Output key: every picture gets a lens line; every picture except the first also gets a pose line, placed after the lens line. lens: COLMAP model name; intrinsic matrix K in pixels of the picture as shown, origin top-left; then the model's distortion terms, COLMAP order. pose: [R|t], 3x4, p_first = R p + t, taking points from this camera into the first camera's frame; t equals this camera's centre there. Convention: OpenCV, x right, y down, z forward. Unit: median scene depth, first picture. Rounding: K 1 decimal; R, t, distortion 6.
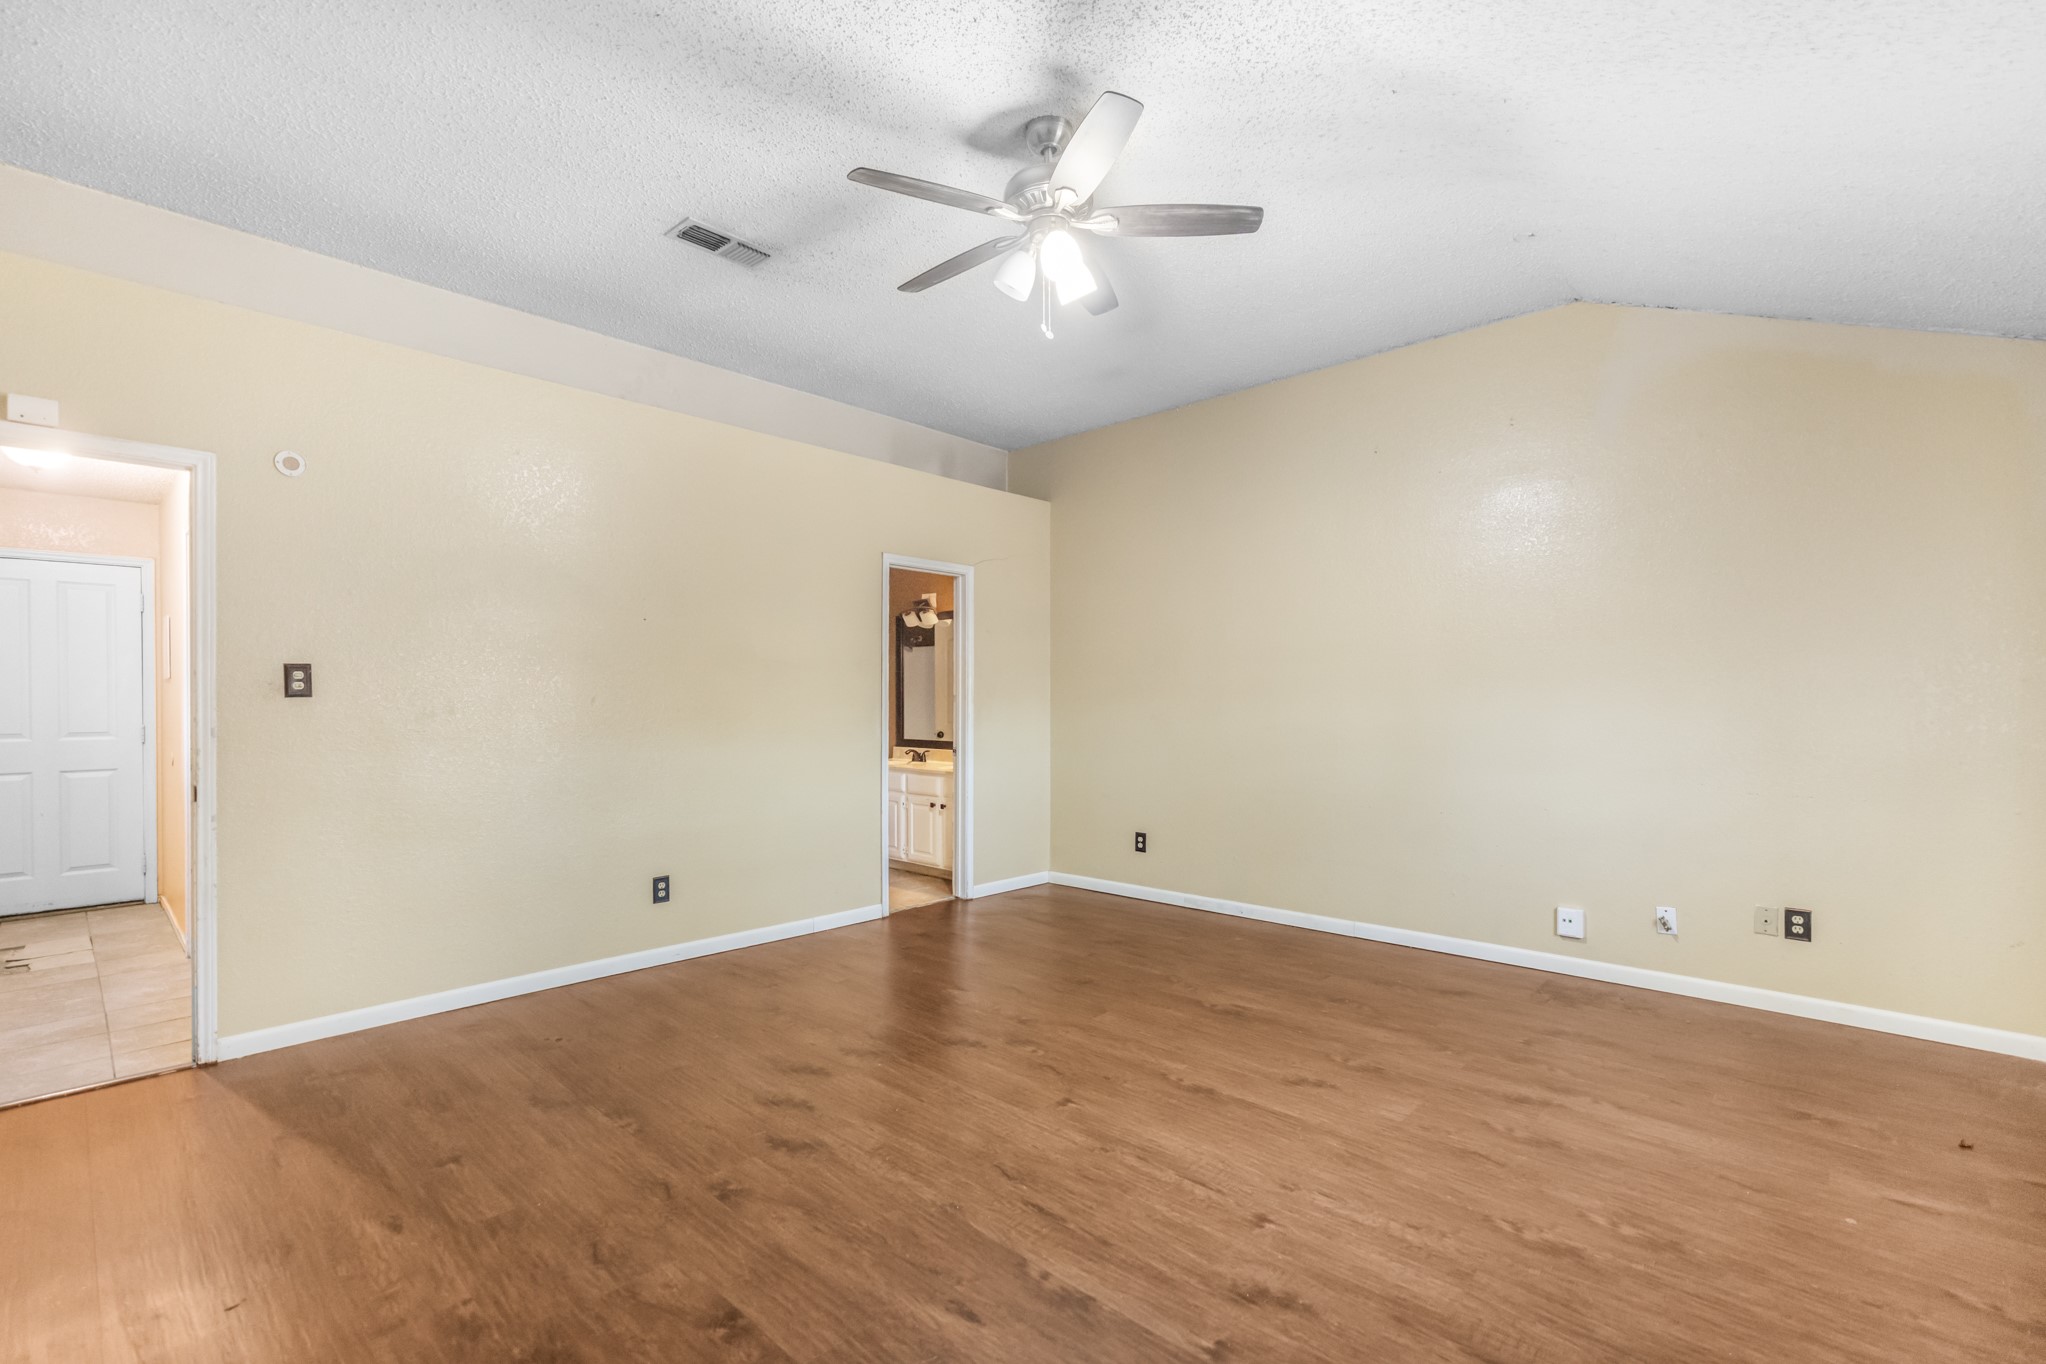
lens RADIAL K [[887.9, 0, 1020.3], [0, 887.9, 683.2], [0, 0, 1]] dist [0.006750, 0.000320]
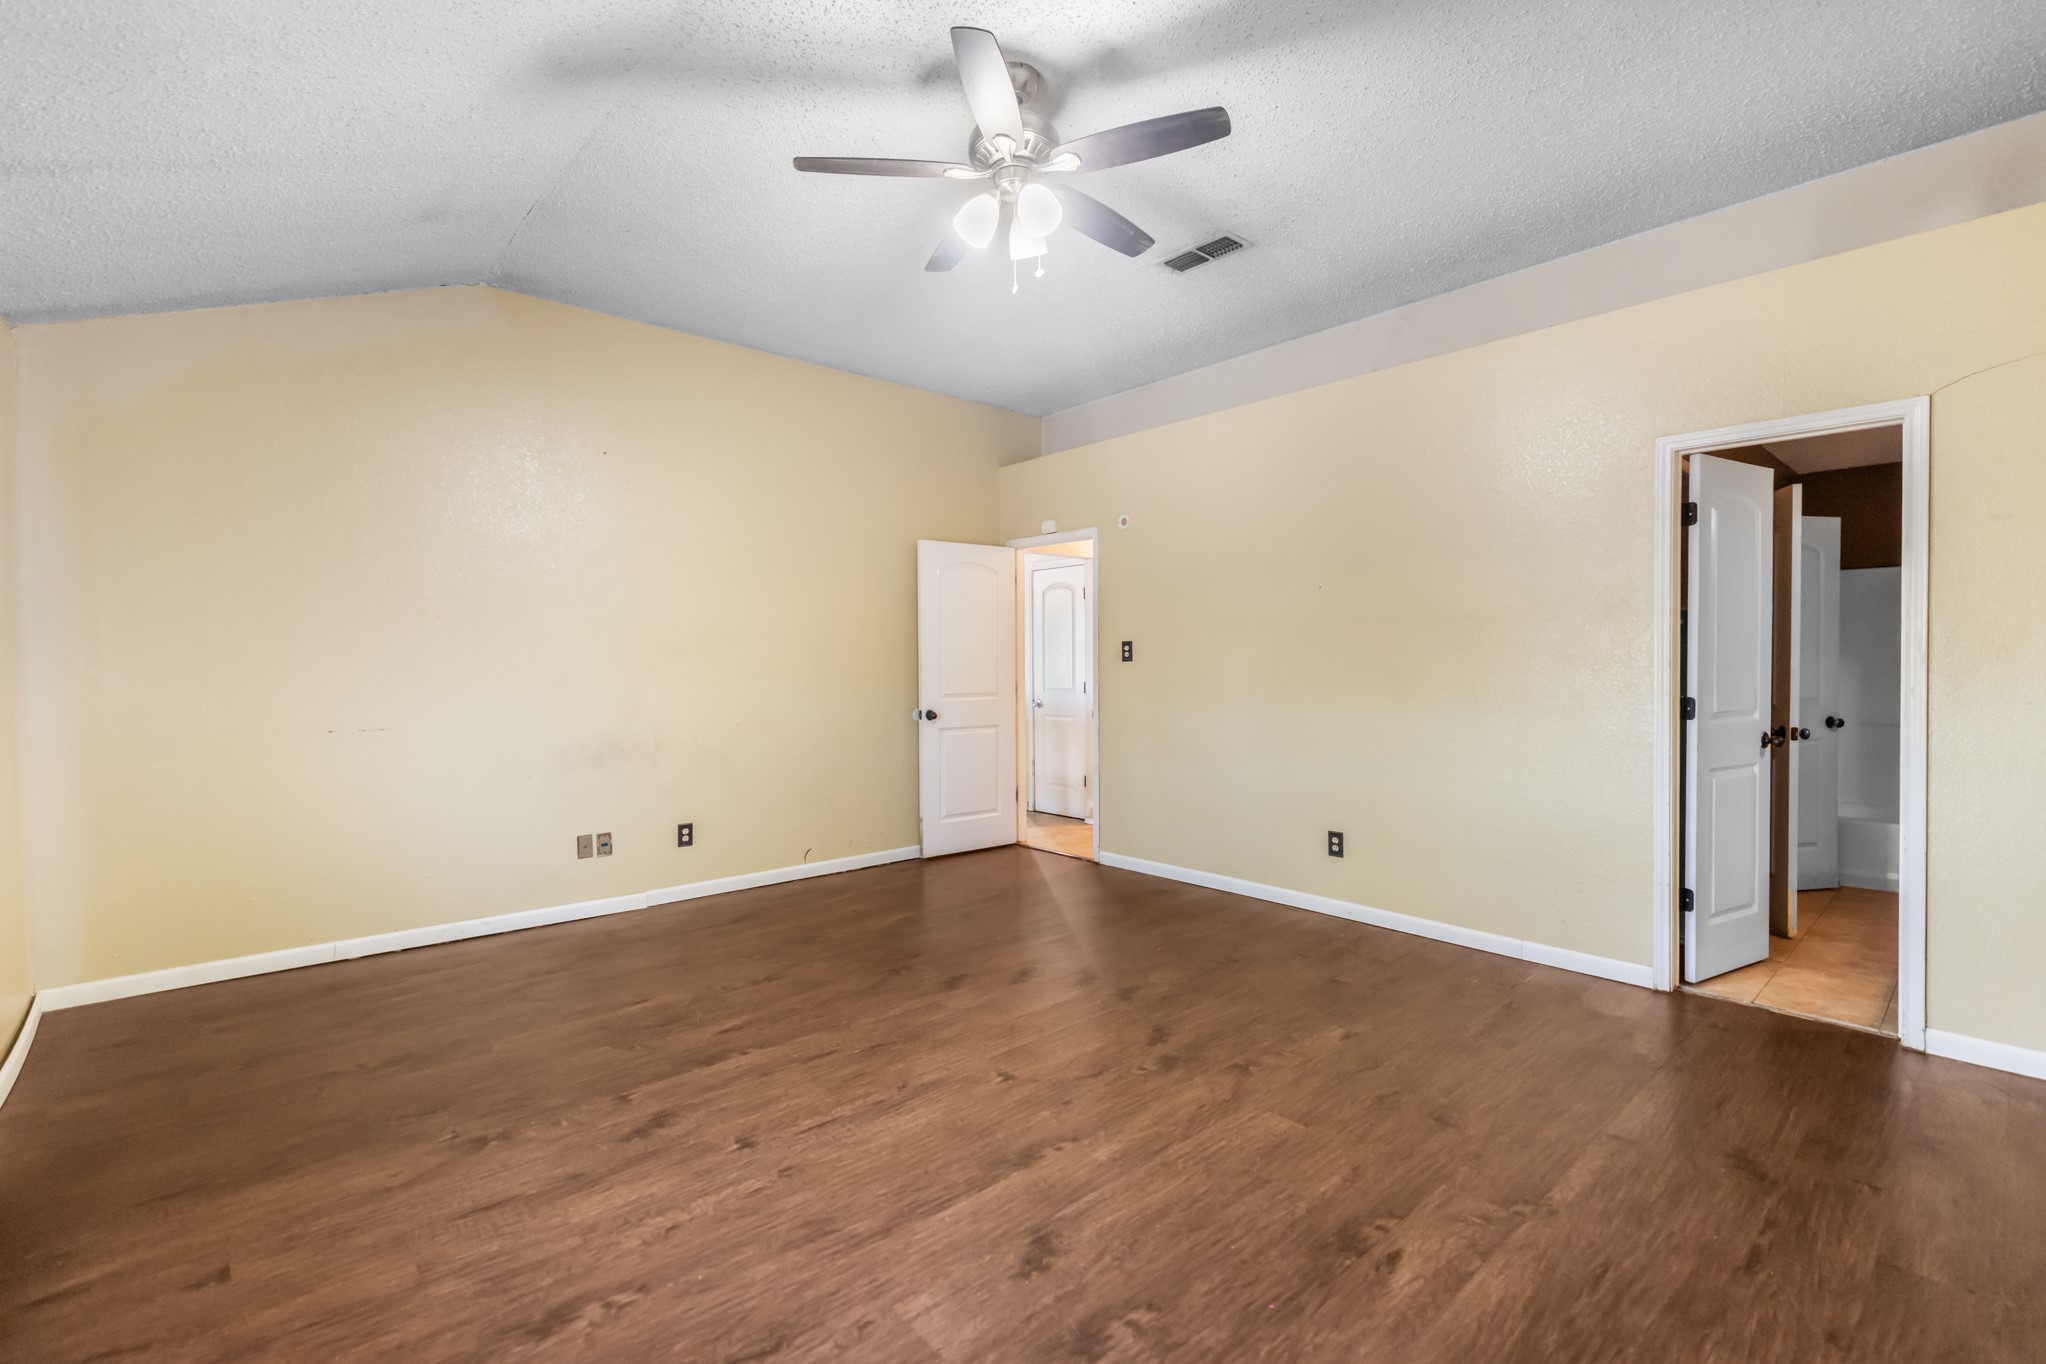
lens RADIAL K [[890.9, 0, 1024.3], [0, 890.9, 686.4], [0, 0, 1]] dist [0.002201, 0.000330]
pose [[-0.070747, 0.024000, -0.997206, 1.033757], [0.021672, 0.999512, 0.022518, 0.022989], [0.997259, -0.020018, -0.071232, 1.120894]]
